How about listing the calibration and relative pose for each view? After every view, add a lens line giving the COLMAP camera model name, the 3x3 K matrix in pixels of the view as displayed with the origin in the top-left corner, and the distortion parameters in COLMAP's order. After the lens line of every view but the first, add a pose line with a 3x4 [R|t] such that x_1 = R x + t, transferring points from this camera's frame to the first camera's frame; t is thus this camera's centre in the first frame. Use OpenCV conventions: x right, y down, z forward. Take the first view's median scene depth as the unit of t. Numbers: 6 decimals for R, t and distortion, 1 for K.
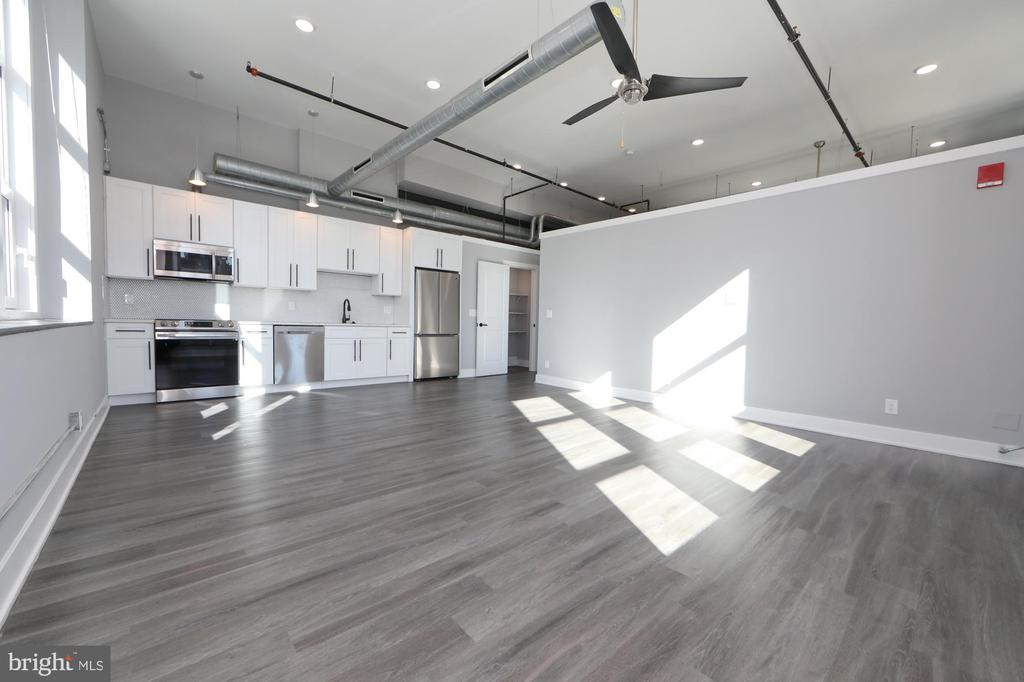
lens RADIAL K [[401.7, 0, 506.2], [0, 401.7, 343.3], [0, 0, 1]] dist [-0.010550, 0.000434]
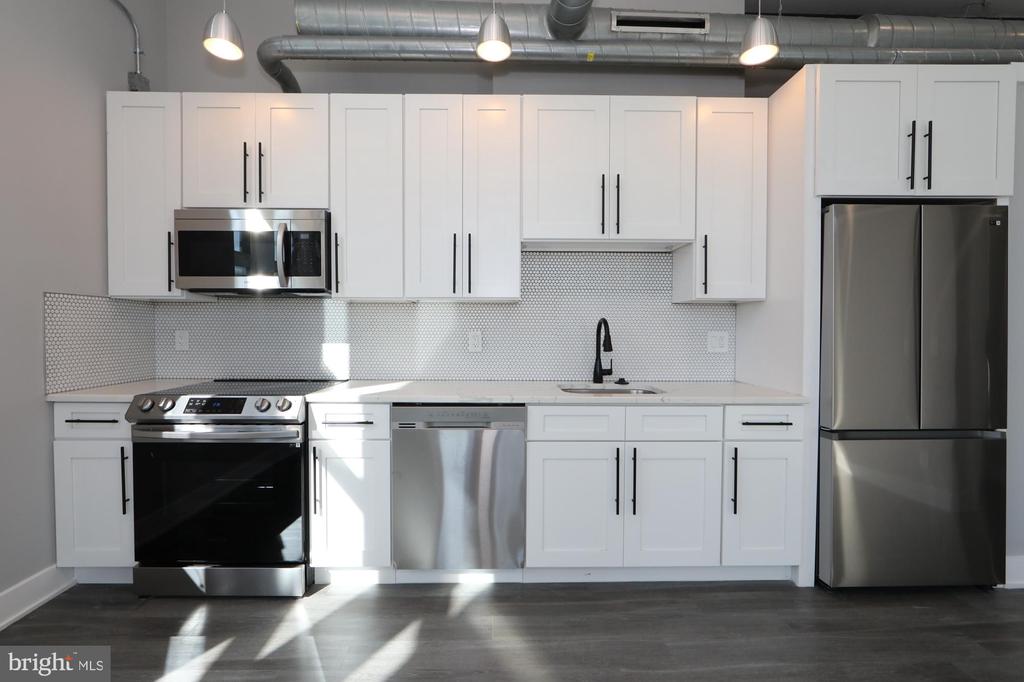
lens RADIAL K [[444.4, 0, 498.1], [0, 444.4, 338.9], [0, 0, 1]] dist [-0.008277, 0.000106]
pose [[0.765484, -0.010201, -0.643374, -0.255671], [-0.016252, 0.999249, -0.035180, -0.092091], [0.643249, 0.037386, 0.764744, 0.765958]]
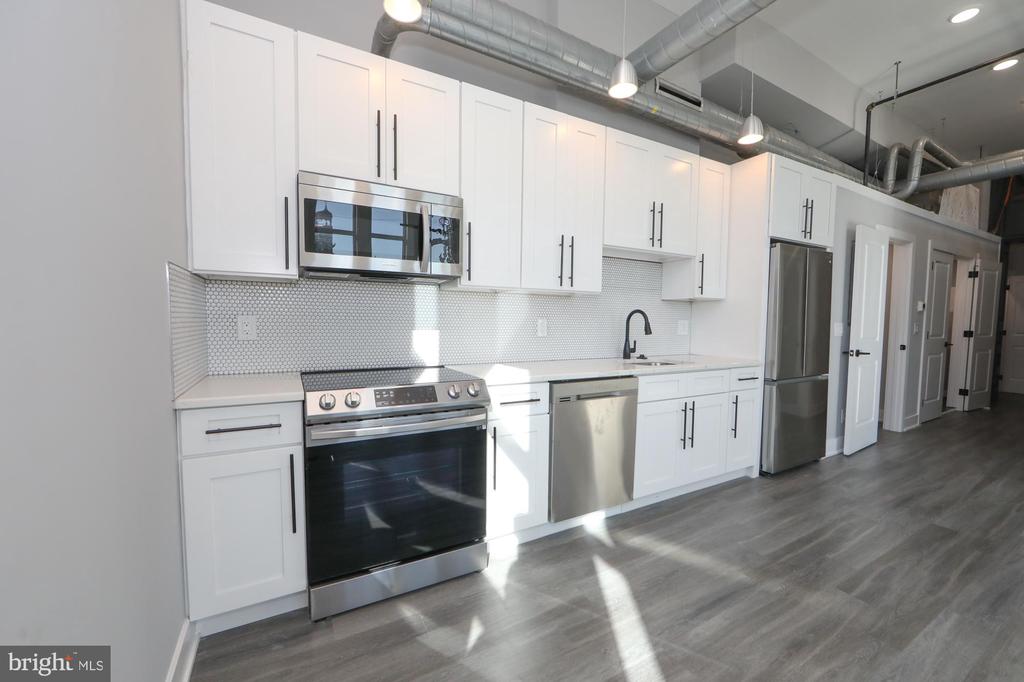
lens RADIAL K [[401.7, 0, 506.2], [0, 401.7, 343.3], [0, 0, 1]] dist [-0.010550, 0.000434]
pose [[0.976415, -0.003349, -0.215877, -0.544872], [0.004048, 0.999988, 0.002796, -0.087411], [0.215865, -0.003603, 0.976417, 0.597729]]
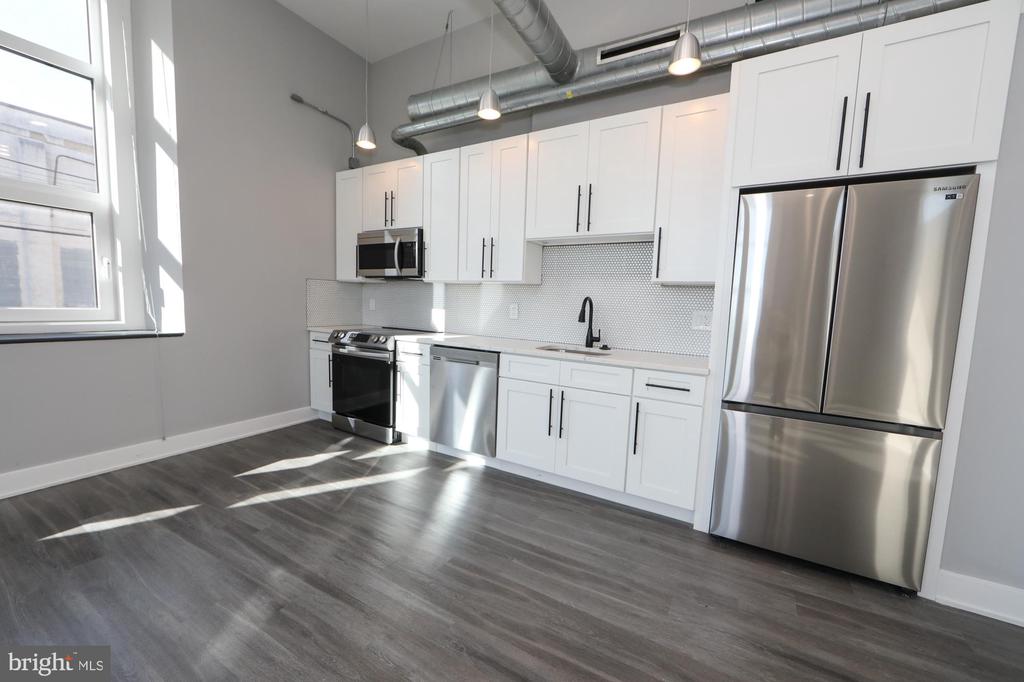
lens RADIAL K [[401.7, 0, 506.2], [0, 401.7, 343.3], [0, 0, 1]] dist [-0.010550, 0.000434]
pose [[0.315073, 0.083184, -0.945415, 0.027773], [-0.074937, 0.995222, 0.062593, -0.095284], [0.946104, 0.051125, 0.319801, 0.925467]]
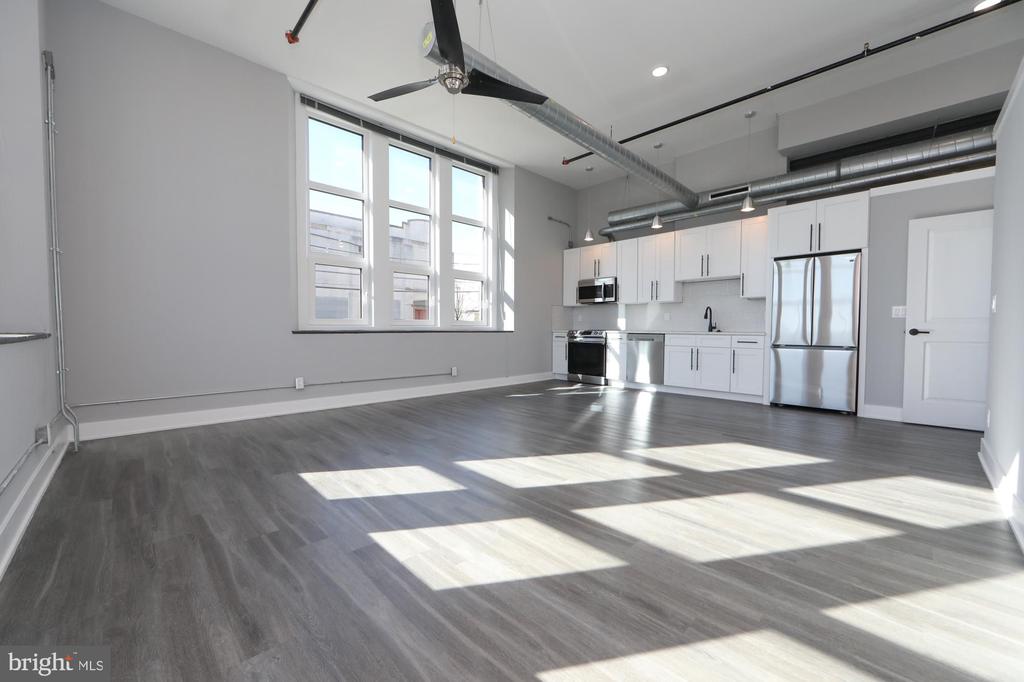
lens RADIAL K [[401.7, 0, 506.2], [0, 401.7, 343.3], [0, 0, 1]] dist [-0.010550, 0.000434]
pose [[0.043477, 0.014355, -0.998951, 0.665942], [-0.052306, 0.998558, 0.012073, -0.009993], [0.997684, 0.051726, 0.044165, 0.577175]]
